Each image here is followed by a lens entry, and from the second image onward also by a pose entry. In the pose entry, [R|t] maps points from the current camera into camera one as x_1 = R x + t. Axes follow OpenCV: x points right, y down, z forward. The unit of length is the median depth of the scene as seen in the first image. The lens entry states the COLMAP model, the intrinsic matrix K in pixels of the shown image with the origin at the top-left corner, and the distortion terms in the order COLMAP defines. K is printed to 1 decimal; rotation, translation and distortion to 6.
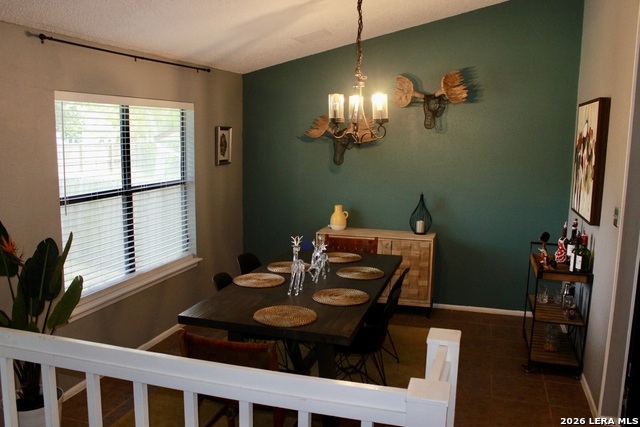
lens RADIAL K [[528.0, 0, 320.0], [0, 528.0, 213.5], [0, 0, 1]] dist [-0.164941, 0.155748]
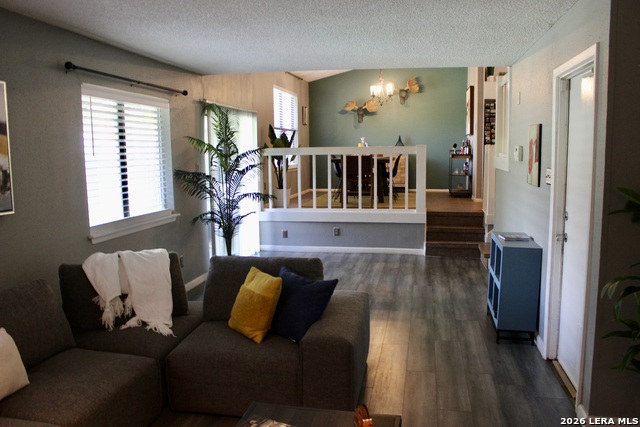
lens RADIAL K [[528.0, 0, 320.0], [0, 528.0, 213.5], [0, 0, 1]] dist [-0.164941, 0.155748]
pose [[0.993023, -0.039224, 0.111204, -0.403914], [0.043232, 0.998491, -0.033866, 0.359978], [-0.109708, 0.038437, 0.993220, -1.149192]]
